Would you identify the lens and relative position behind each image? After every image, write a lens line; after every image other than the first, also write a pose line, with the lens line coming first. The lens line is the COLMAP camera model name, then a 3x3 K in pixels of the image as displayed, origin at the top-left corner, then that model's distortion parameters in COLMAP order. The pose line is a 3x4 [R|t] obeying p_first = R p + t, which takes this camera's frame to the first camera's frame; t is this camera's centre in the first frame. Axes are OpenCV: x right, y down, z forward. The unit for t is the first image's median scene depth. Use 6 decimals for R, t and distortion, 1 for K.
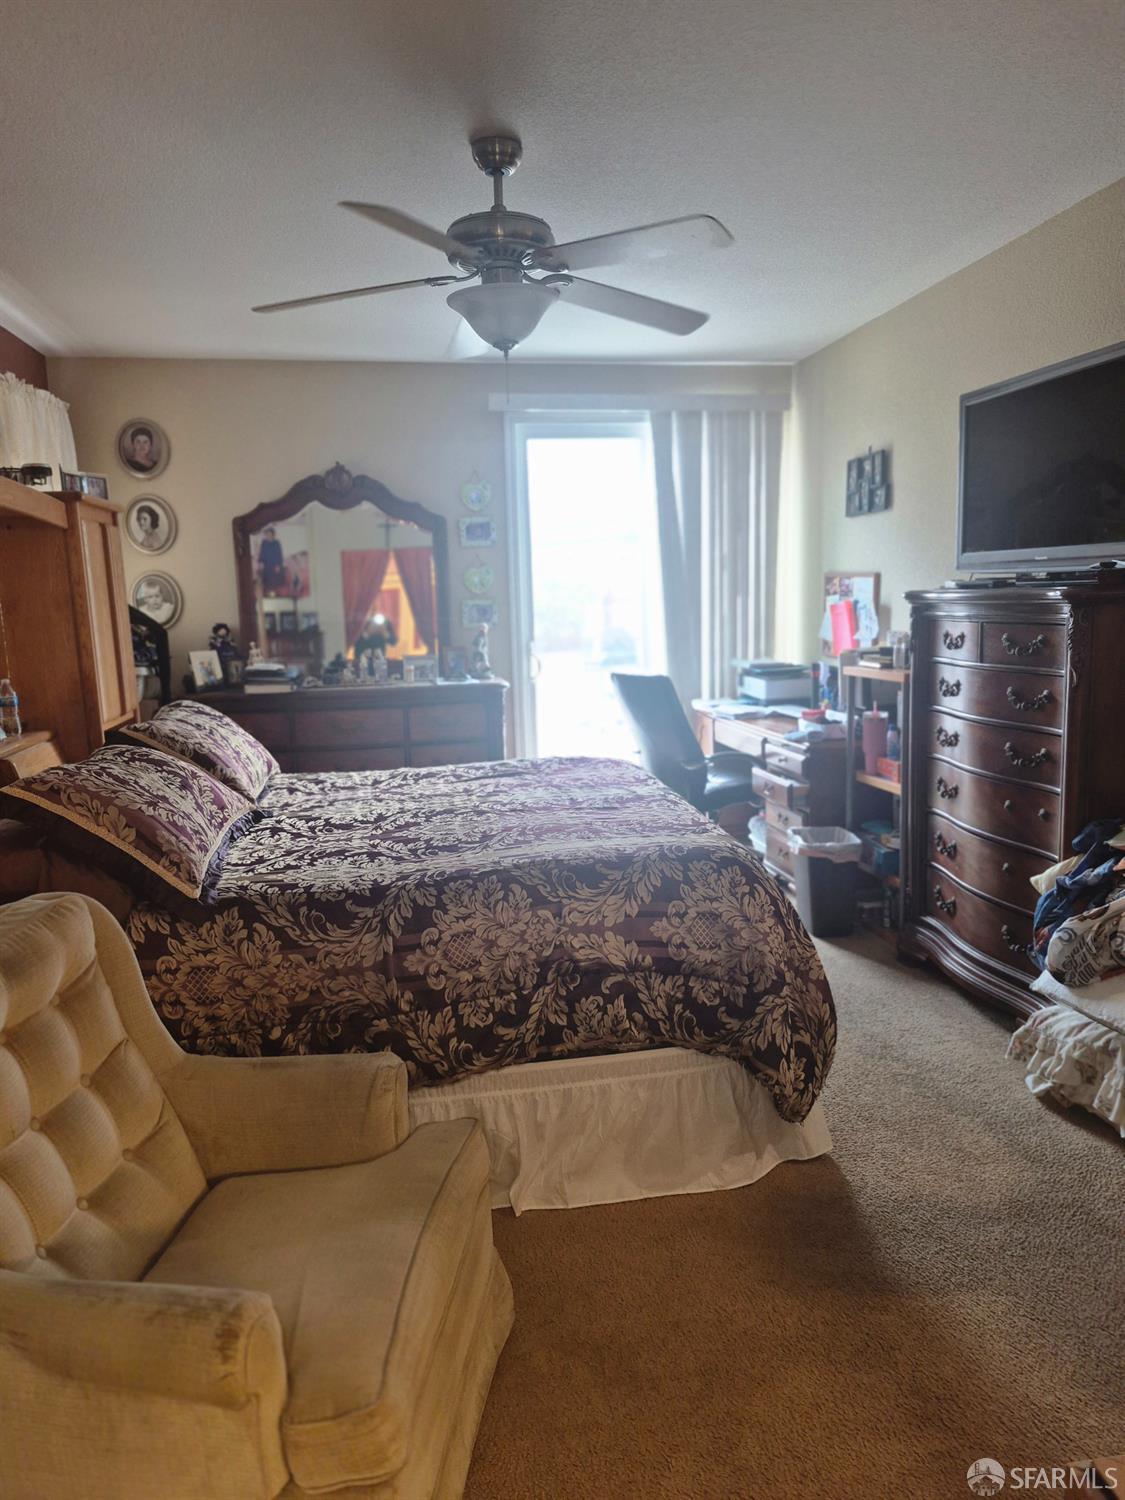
lens RADIAL K [[1035.7, 0, 564.5], [0, 1035.7, 744.9], [0, 0, 1]] dist [0.044399, -0.042011]
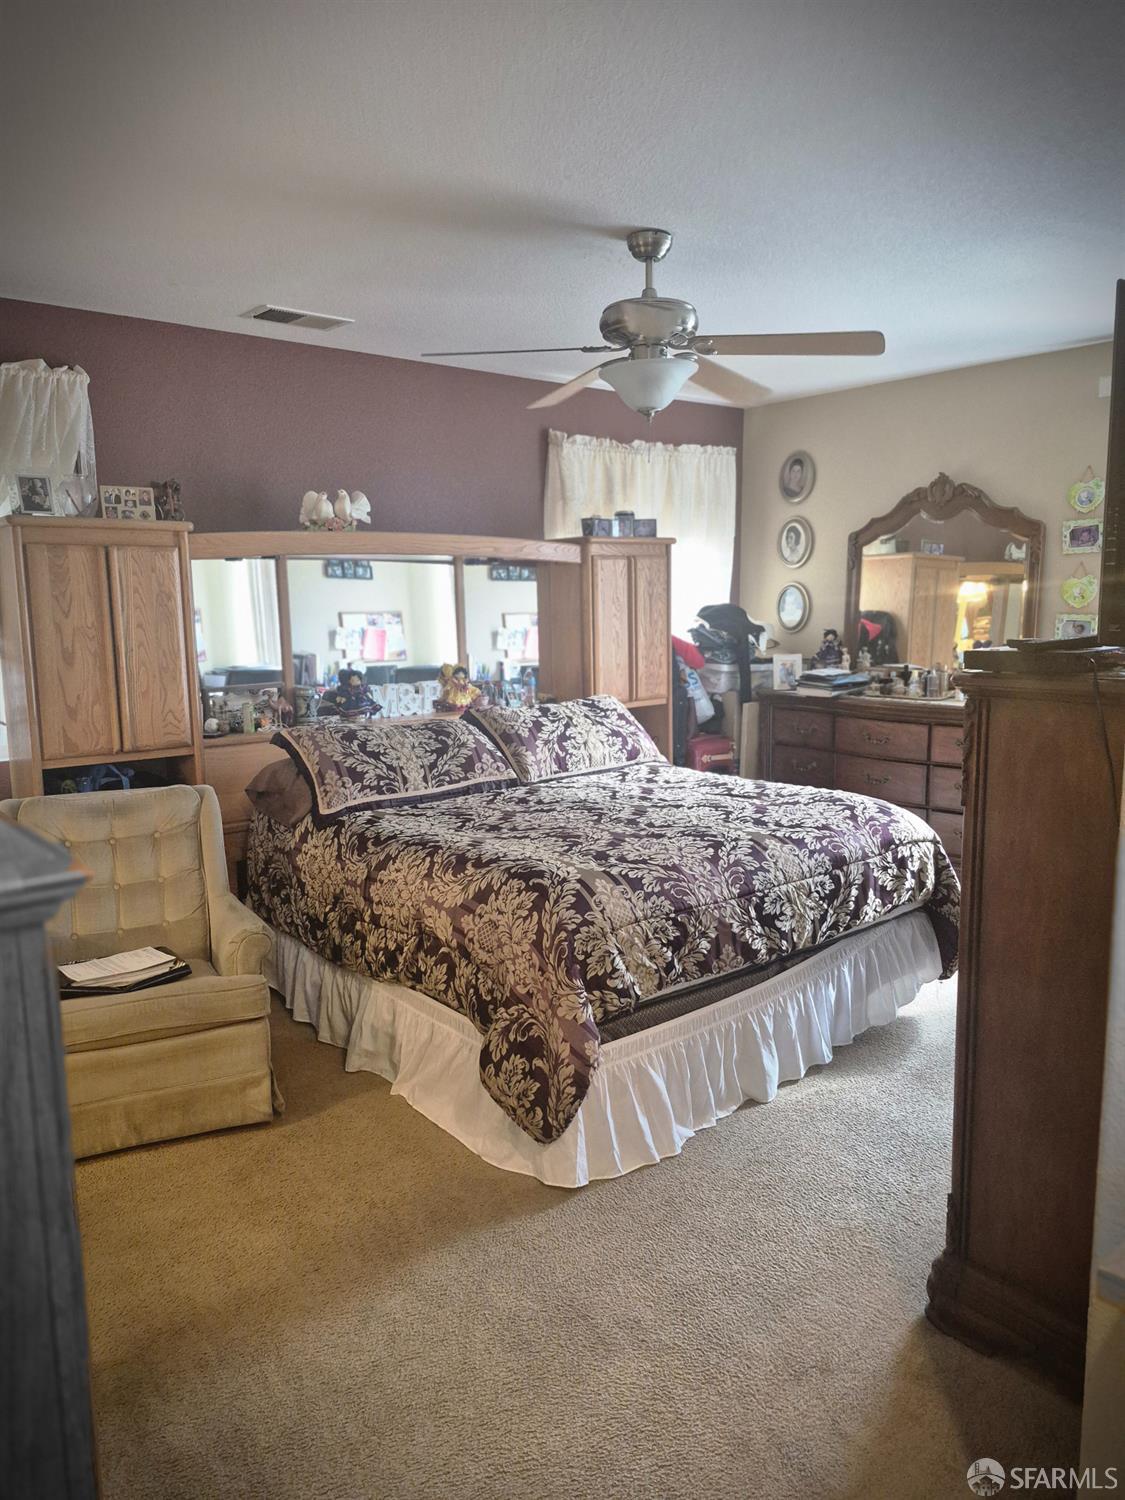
lens RADIAL K [[1035.7, 0, 564.2], [0, 1035.7, 738.0], [0, 0, 1]] dist [0.044399, -0.042011]
pose [[0.489788, 0.140691, -0.860415, 1.124869], [-0.122567, 0.988204, 0.091815, -0.155160], [0.863183, 0.060488, 0.501254, 0.463732]]
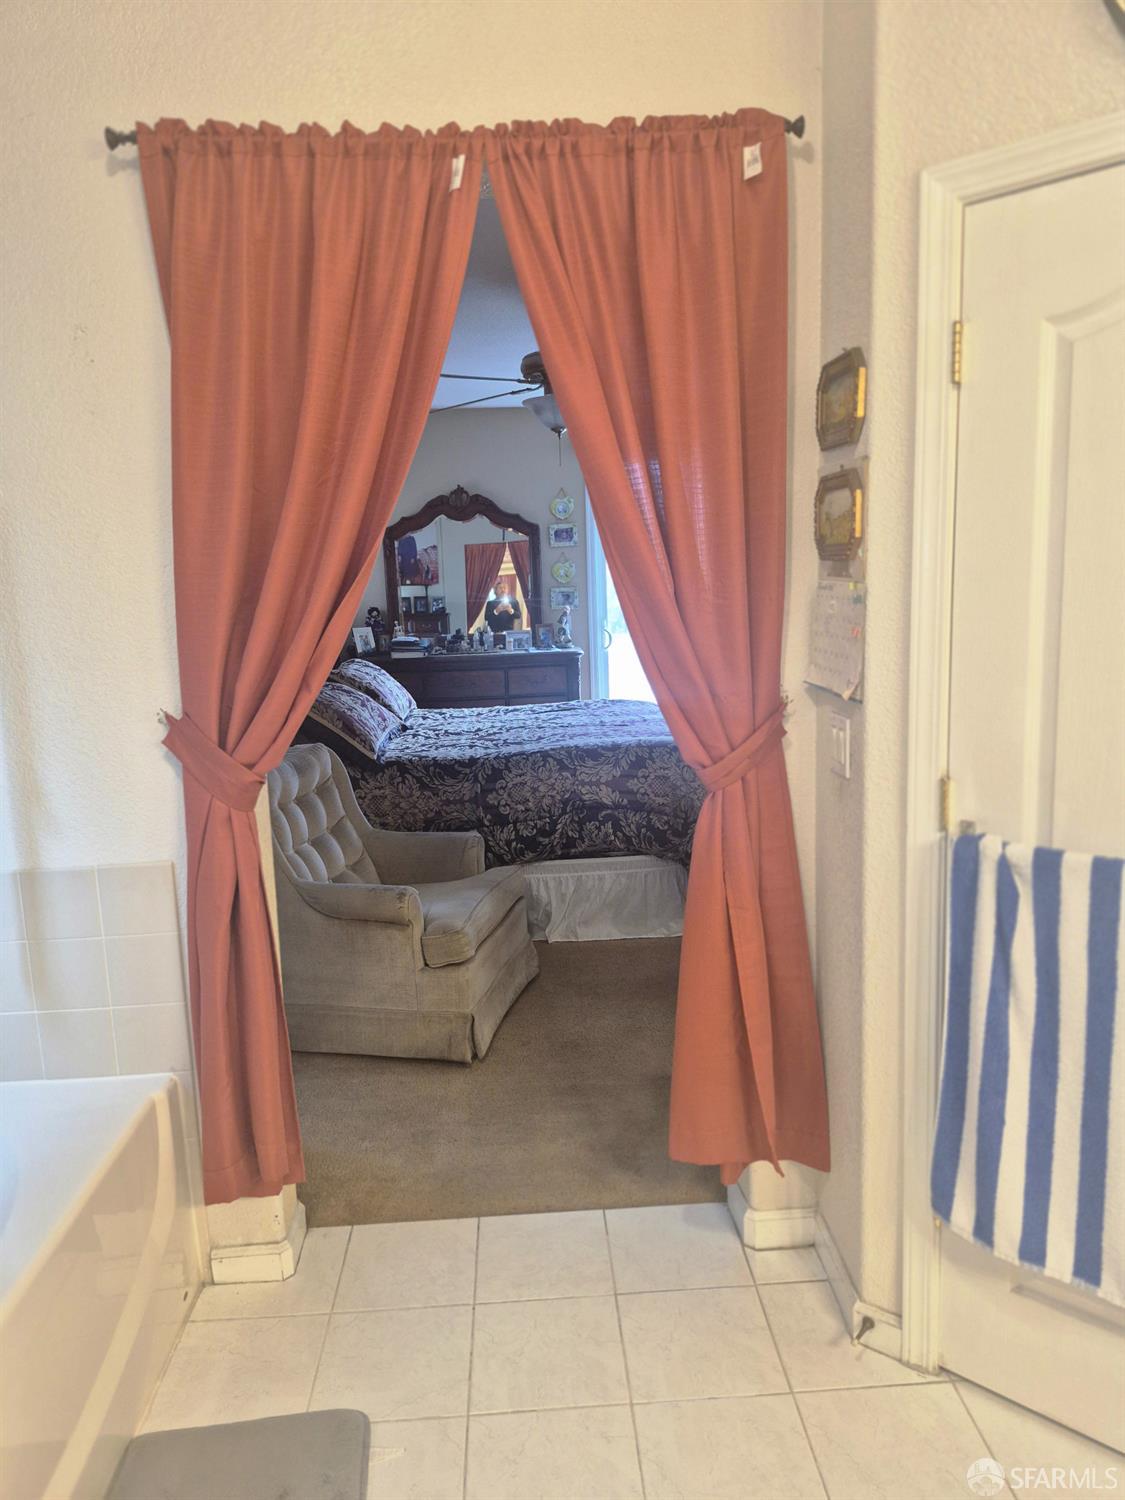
lens RADIAL K [[1035.7, 0, 567.3], [0, 1035.7, 751.8], [0, 0, 1]] dist [0.044399, -0.042011]
pose [[0.993064, 0.010854, -0.117070, 0.179867], [-0.007877, 0.999634, 0.025865, 0.076999], [0.117308, -0.024763, 0.992787, -0.706026]]
